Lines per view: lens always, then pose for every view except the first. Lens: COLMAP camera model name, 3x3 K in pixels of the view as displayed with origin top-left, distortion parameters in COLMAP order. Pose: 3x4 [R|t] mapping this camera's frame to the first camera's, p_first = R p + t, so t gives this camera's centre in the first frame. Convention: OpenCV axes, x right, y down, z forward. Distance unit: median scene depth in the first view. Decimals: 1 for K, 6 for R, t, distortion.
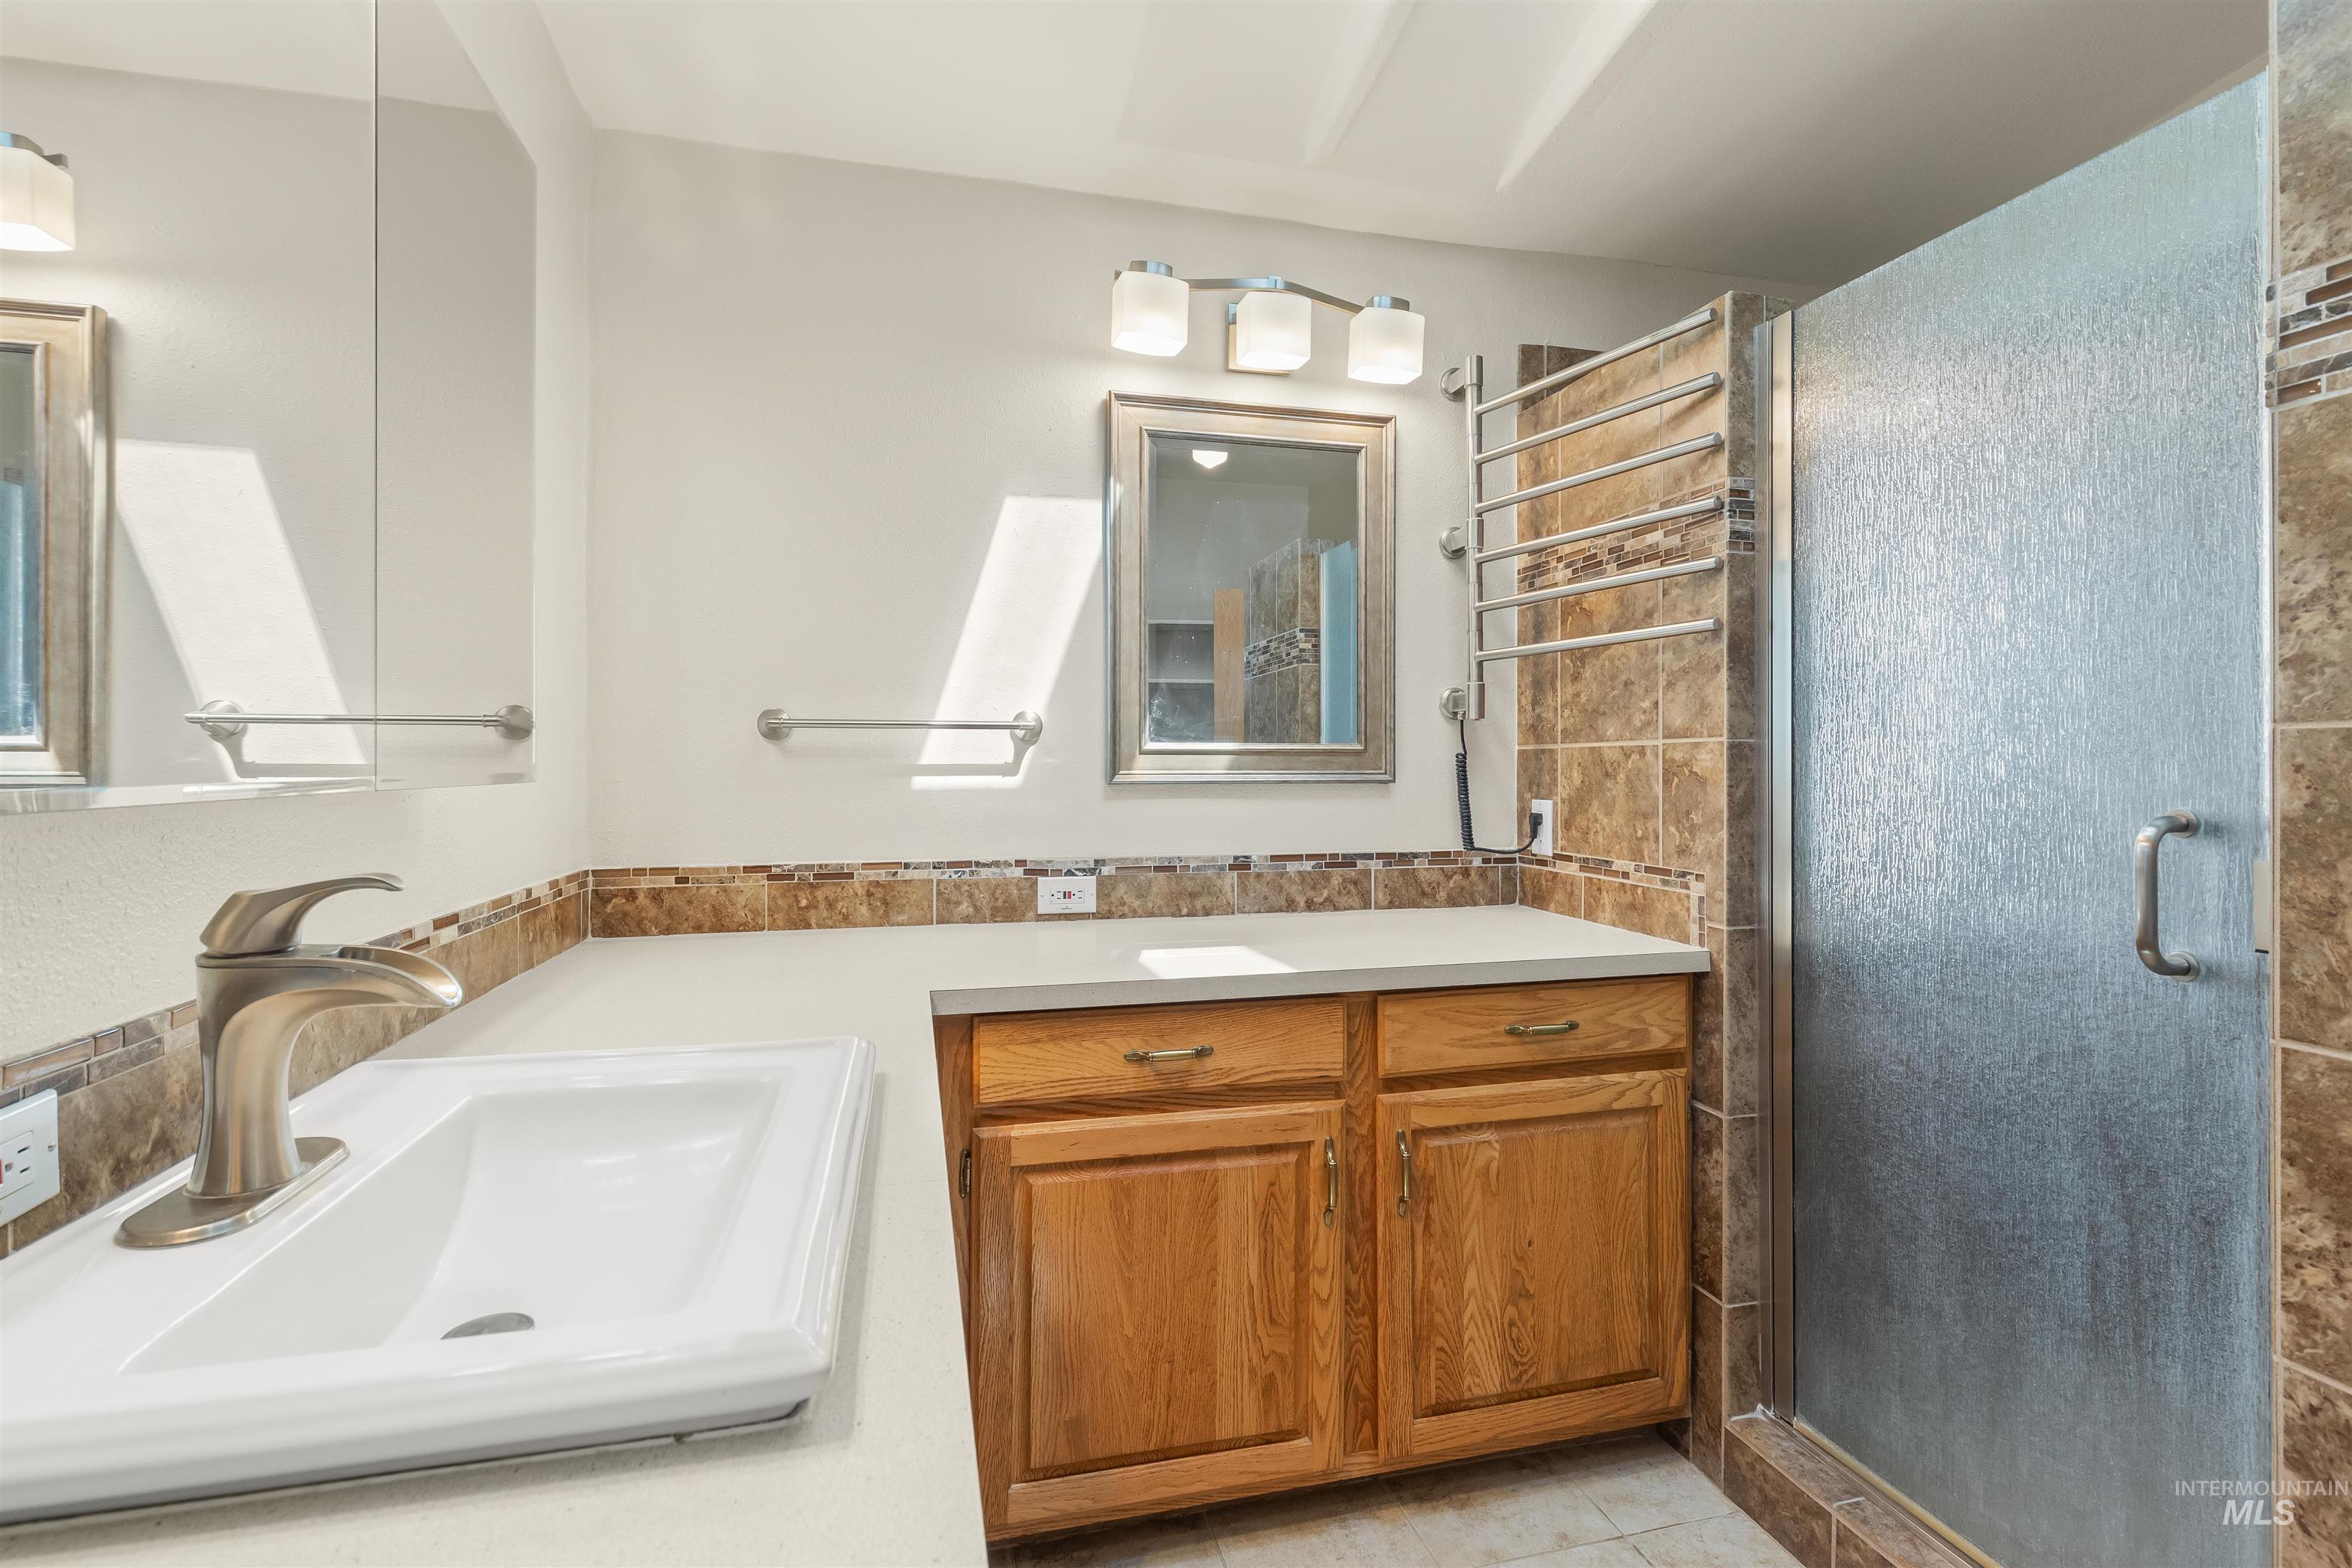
lens RADIAL K [[1054.8, 0, 1181.7], [0, 1054.8, 768.6], [0, 0, 1]] dist [0.003833, -0.001093]
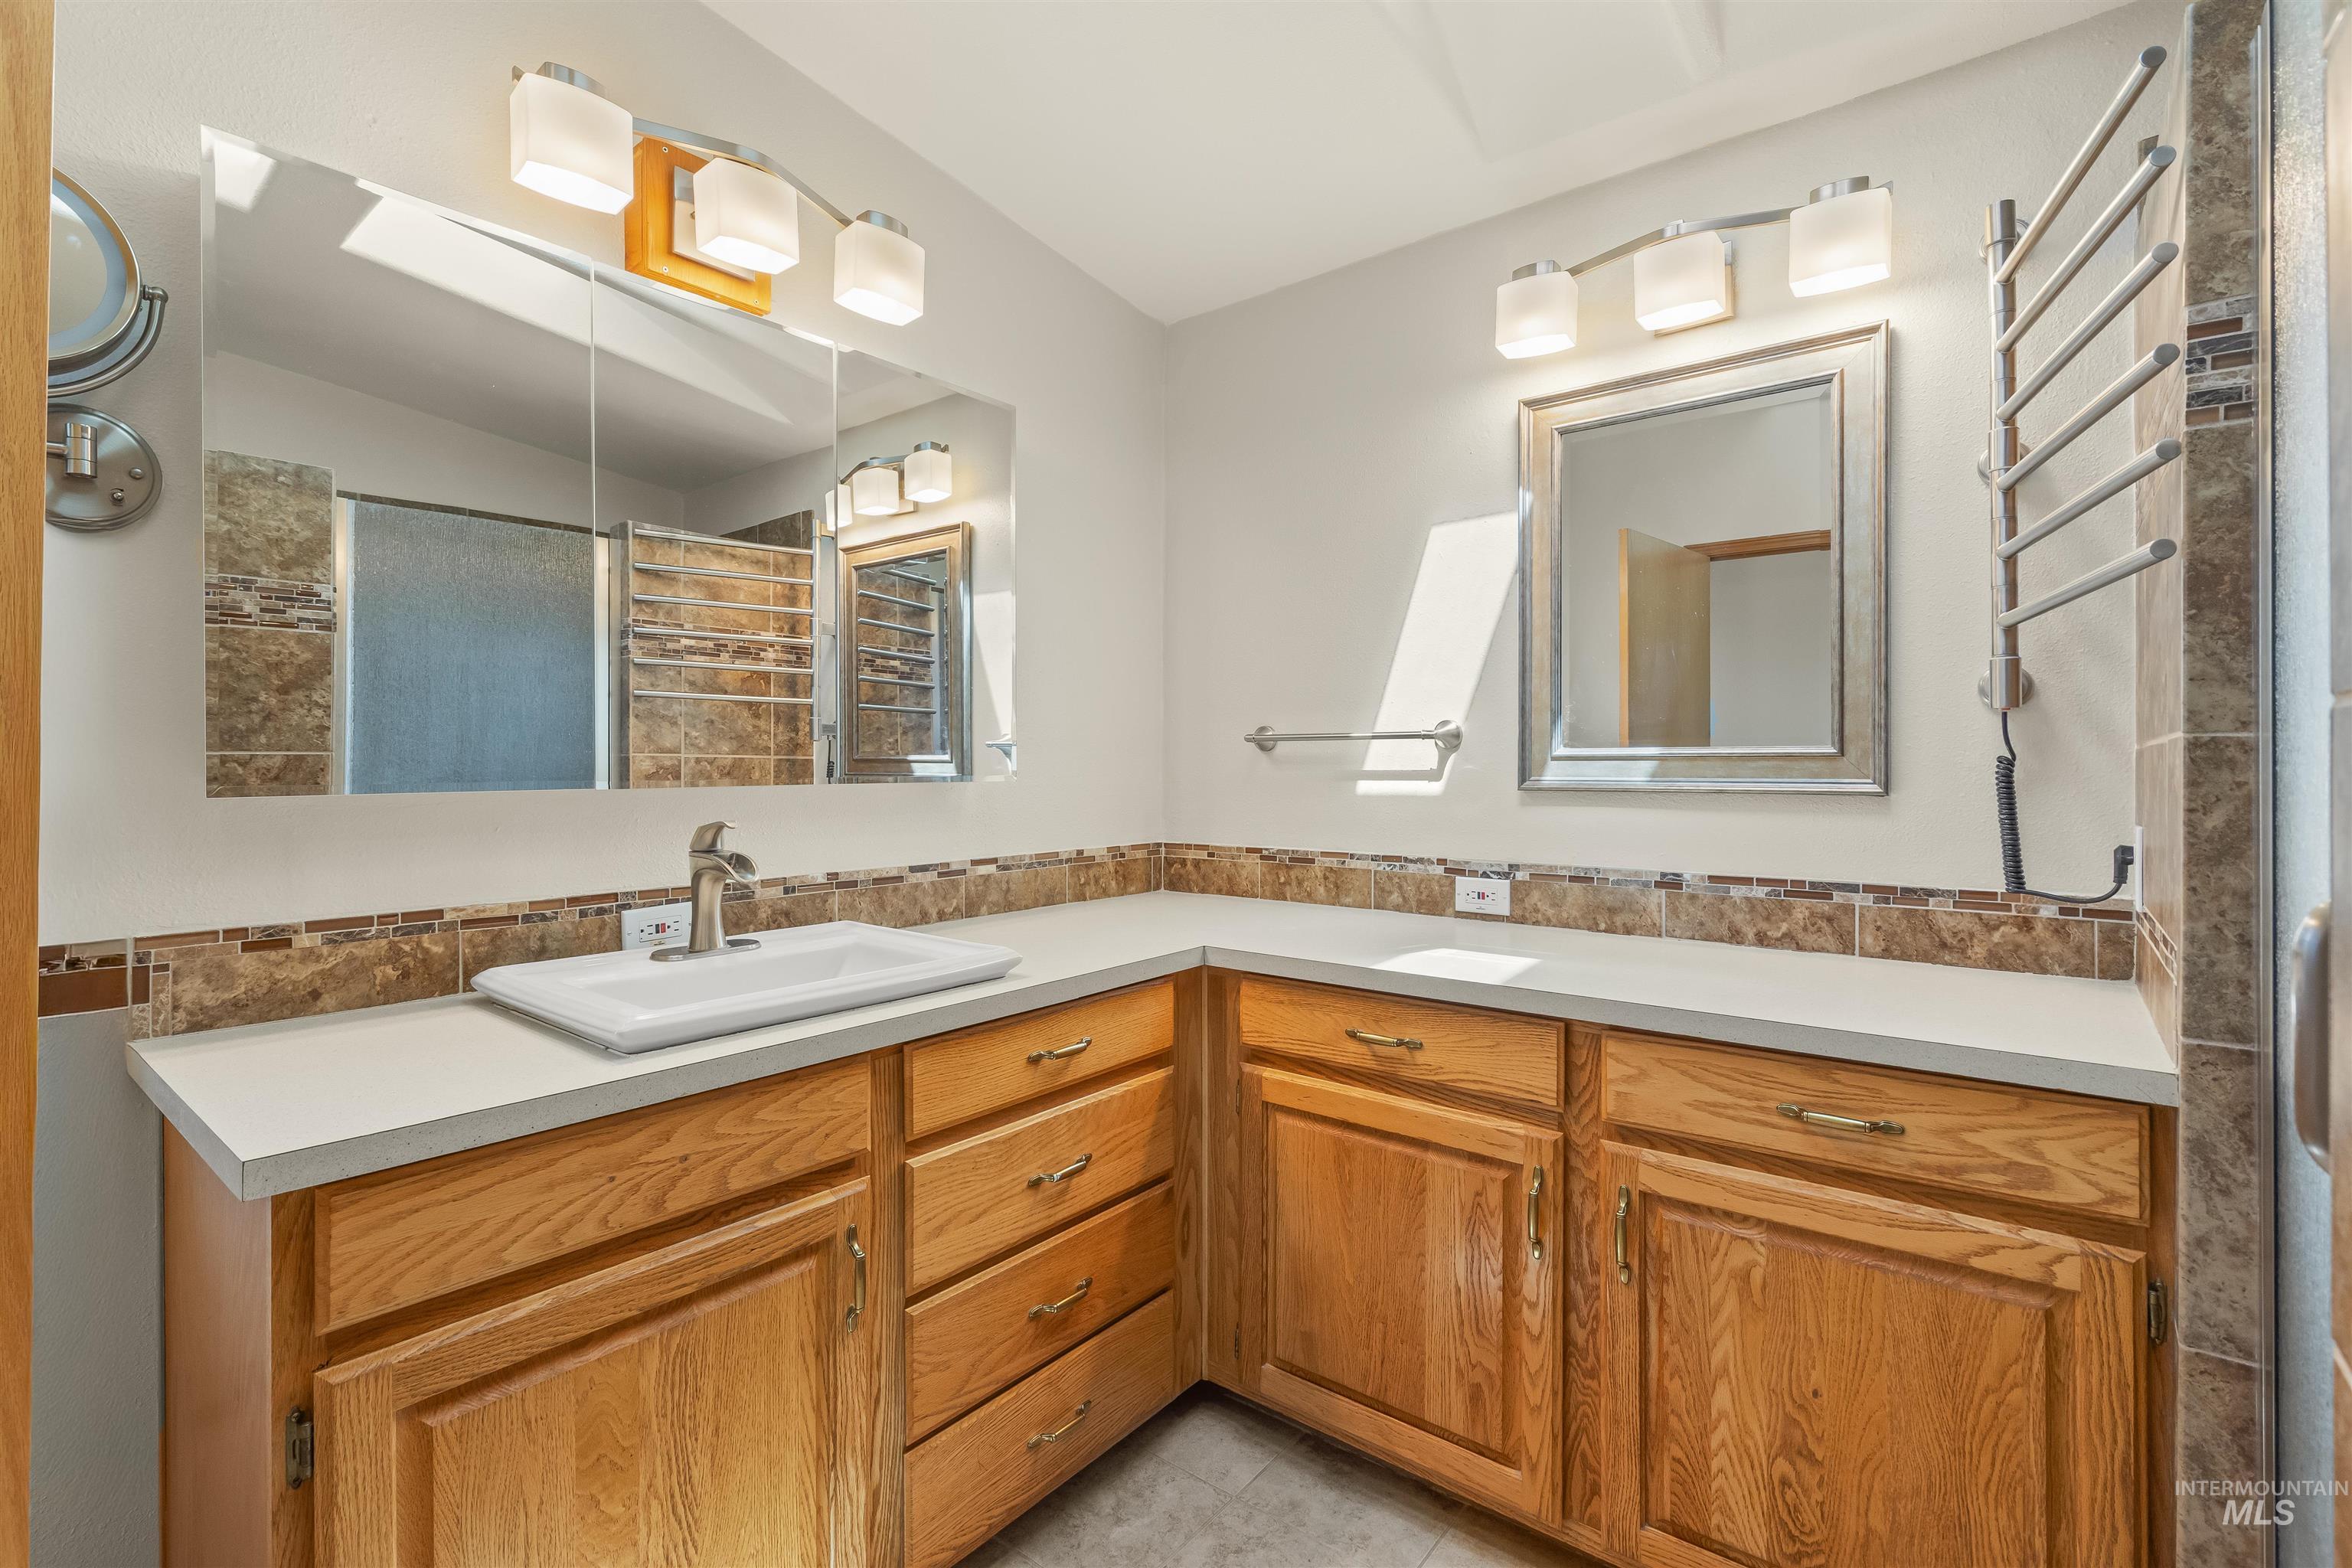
lens RADIAL K [[1054.8, 0, 1196.9], [0, 1054.8, 771.1], [0, 0, 1]] dist [0.003833, -0.001093]
pose [[0.611284, 0.003251, -0.791405, 0.643969], [-0.003336, 0.999993, 0.001531, -0.004938], [0.791405, 0.001704, 0.611290, 0.164005]]
